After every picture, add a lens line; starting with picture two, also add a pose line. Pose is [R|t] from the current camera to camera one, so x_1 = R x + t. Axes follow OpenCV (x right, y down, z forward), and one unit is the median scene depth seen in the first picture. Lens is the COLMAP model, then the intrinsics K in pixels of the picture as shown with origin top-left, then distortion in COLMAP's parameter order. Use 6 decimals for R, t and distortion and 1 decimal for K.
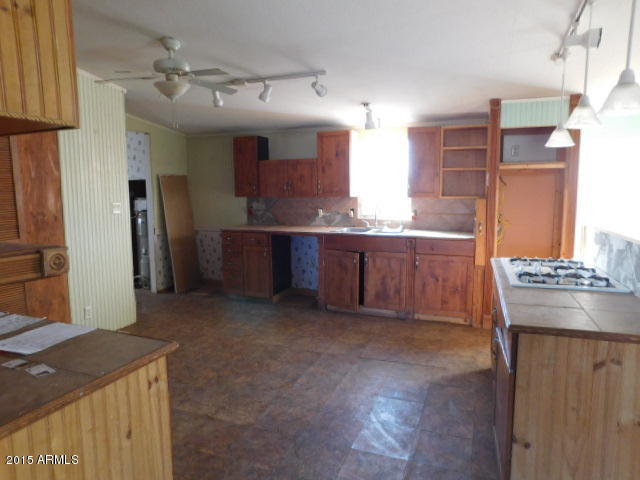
lens RADIAL K [[426.1, 0, 320.0], [0, 426.1, 240.0], [0, 0, 1]] dist [-0.070599, 0.058127]
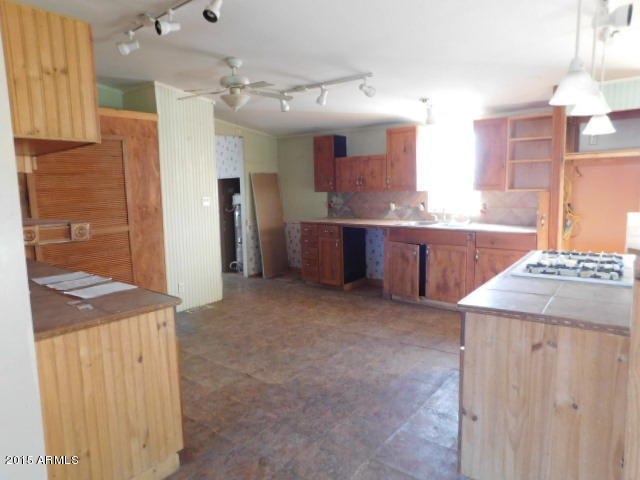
lens RADIAL K [[426.1, 0, 320.0], [0, 426.1, 240.0], [0, 0, 1]] dist [-0.070599, 0.058127]
pose [[0.958760, 0.021639, -0.283393, 0.183729], [-0.019410, 0.999755, 0.010674, 0.014153], [0.283555, -0.004733, 0.958944, -0.063271]]
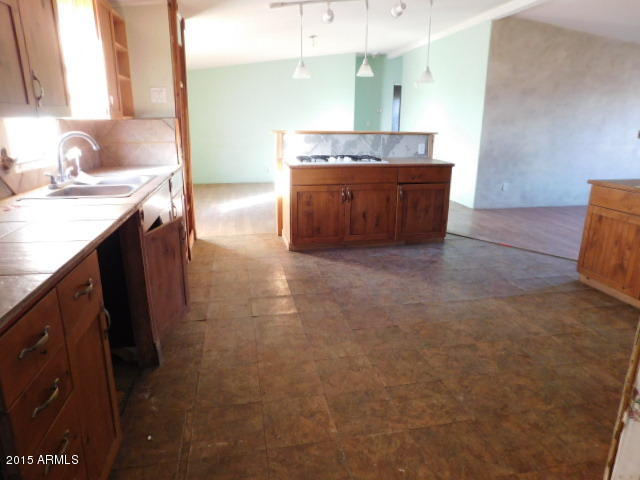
lens RADIAL K [[426.1, 0, 320.0], [0, 426.1, 240.0], [0, 0, 1]] dist [-0.070599, 0.058127]
pose [[-0.539707, -0.230435, 0.809701, -0.586779], [0.094732, 0.939076, 0.330397, -0.133096], [-0.836506, 0.255023, -0.484996, 1.361161]]
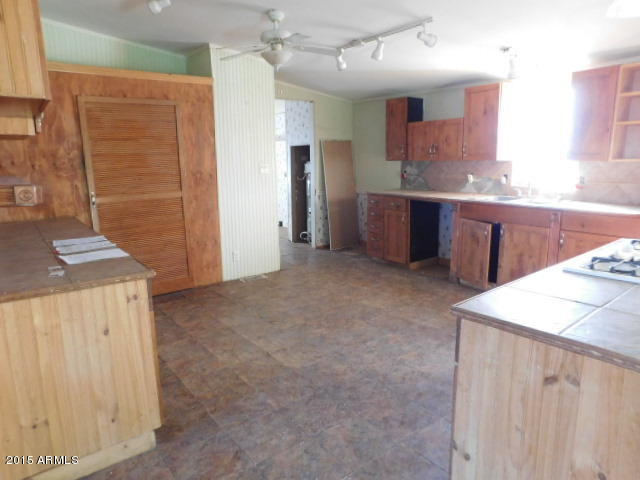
lens RADIAL K [[426.1, 0, 320.0], [0, 426.1, 240.0], [0, 0, 1]] dist [-0.070599, 0.058127]
pose [[0.858407, 0.091041, -0.504826, 0.278618], [-0.053849, 0.994680, 0.087816, 0.007337], [0.510135, -0.048197, 0.858743, 0.078103]]
